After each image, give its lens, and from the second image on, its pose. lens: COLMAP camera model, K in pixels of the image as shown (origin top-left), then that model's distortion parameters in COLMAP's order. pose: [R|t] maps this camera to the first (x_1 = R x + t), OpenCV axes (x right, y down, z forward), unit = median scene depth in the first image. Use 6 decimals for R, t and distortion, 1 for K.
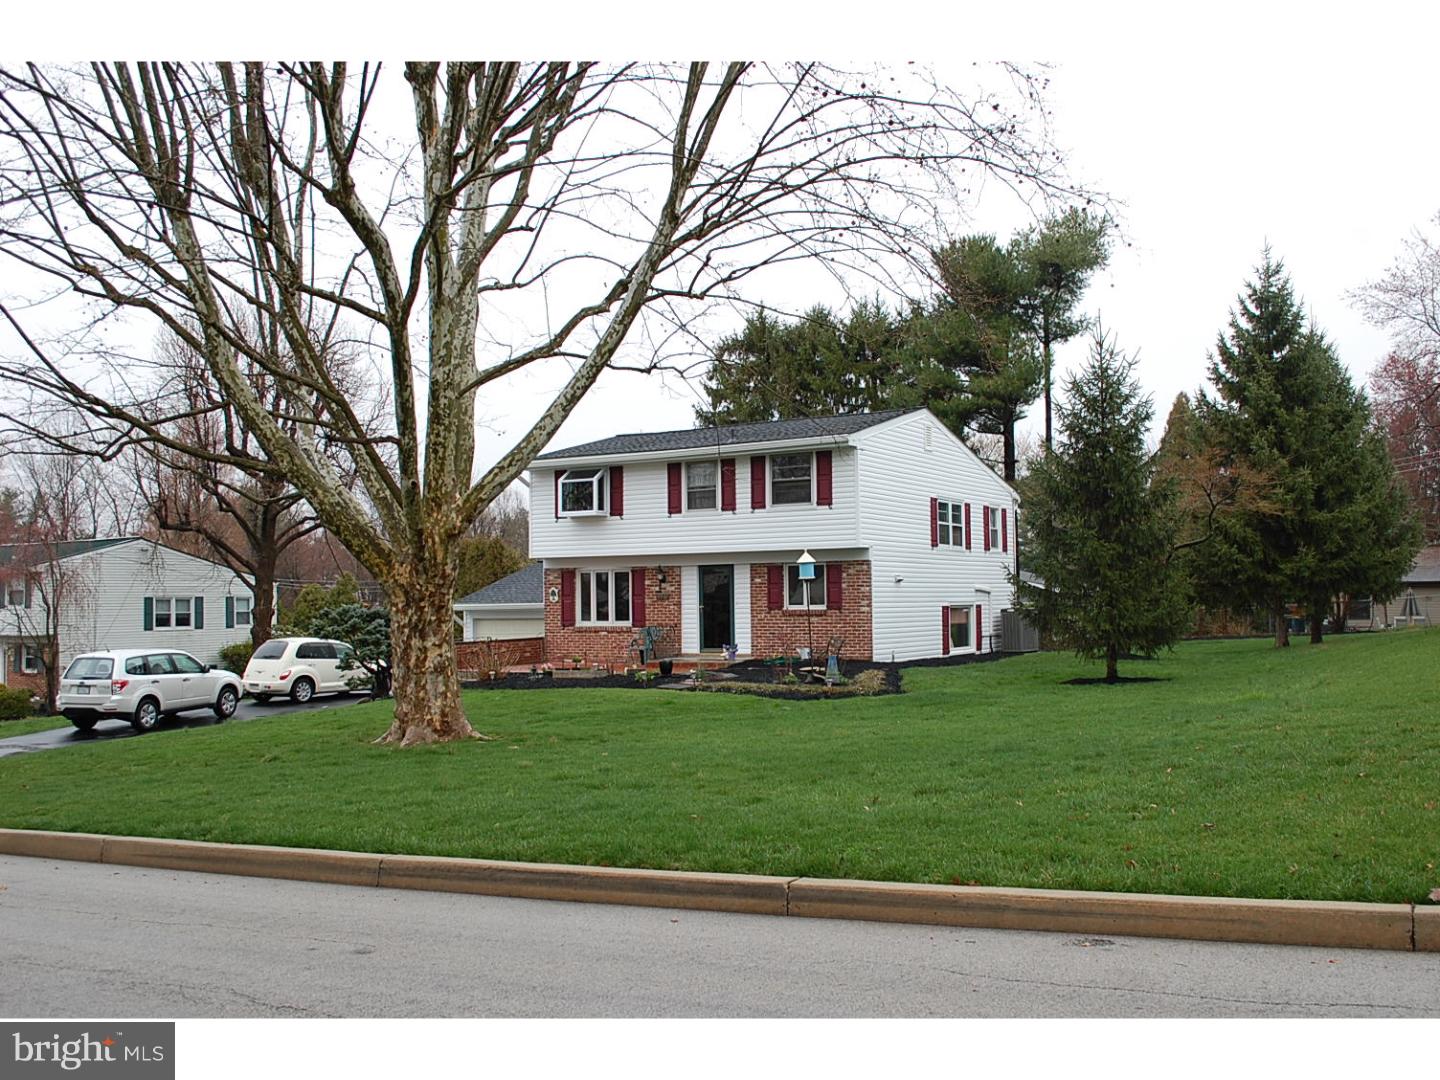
lens RADIAL K [[1406.0, 0, 719.8], [0, 1406.0, 544.2], [0, 0, 1]] dist [-0.001138, 0.000000]
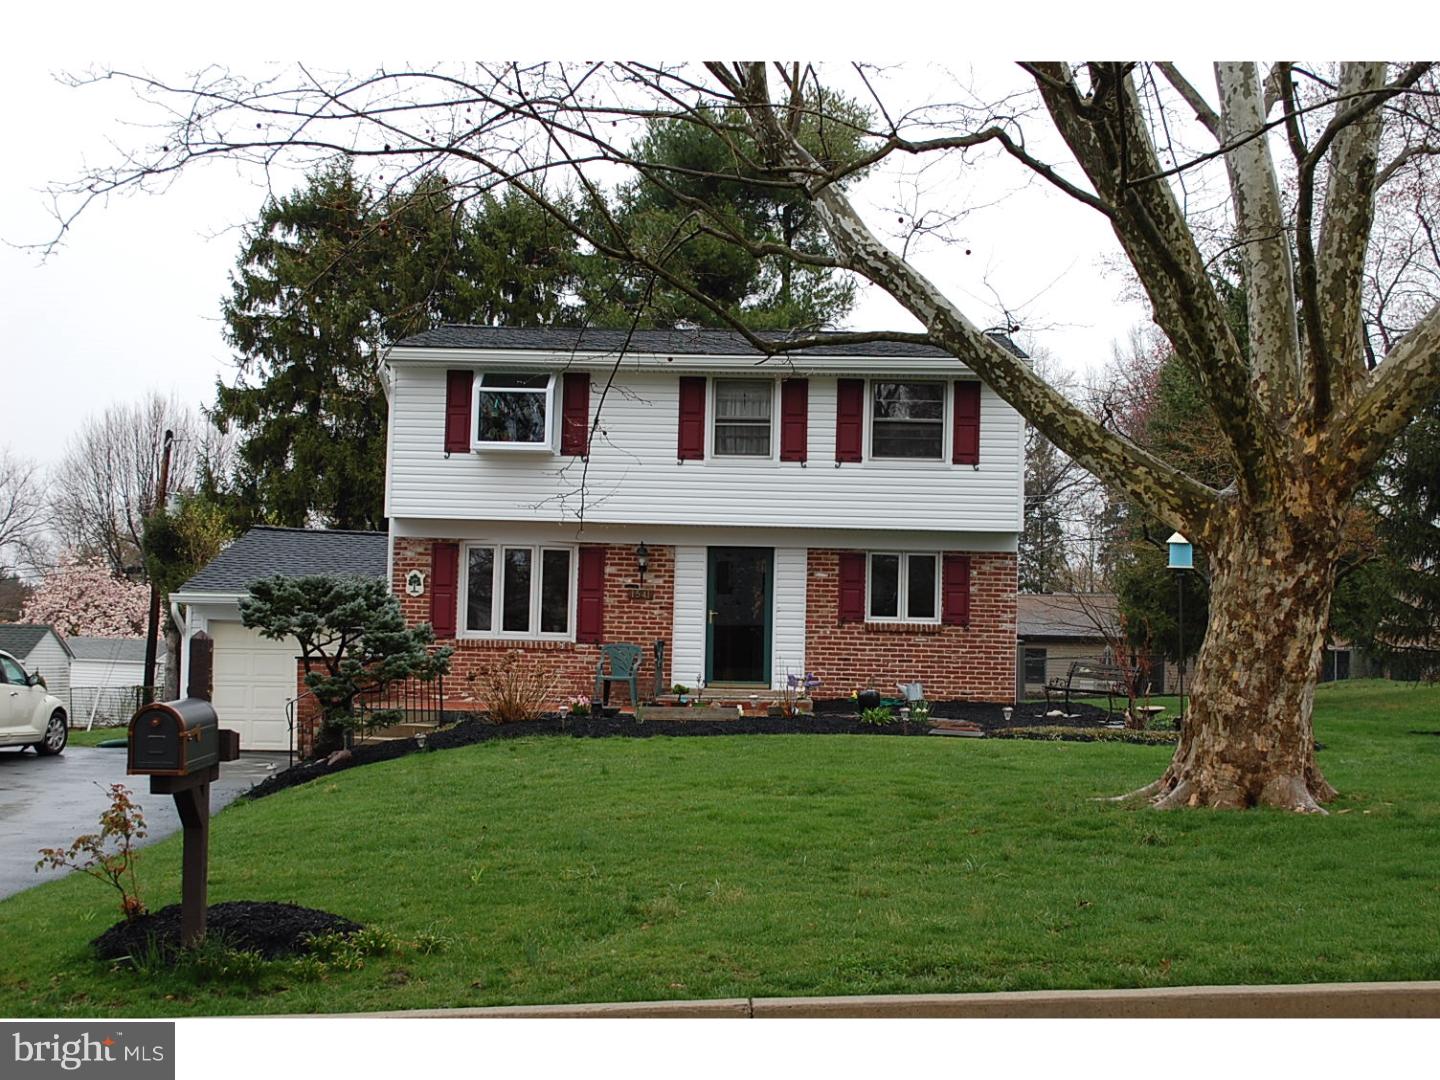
lens RADIAL K [[1987.7, 0, 720.2], [0, 1987.7, 537.1], [0, 0, 1]] dist [0.015201, 0.000000]
pose [[0.869061, 0.065573, 0.490339, -0.443043], [-0.055211, 0.997840, -0.035586, 0.042221], [-0.491614, 0.003854, 0.870805, 0.239543]]
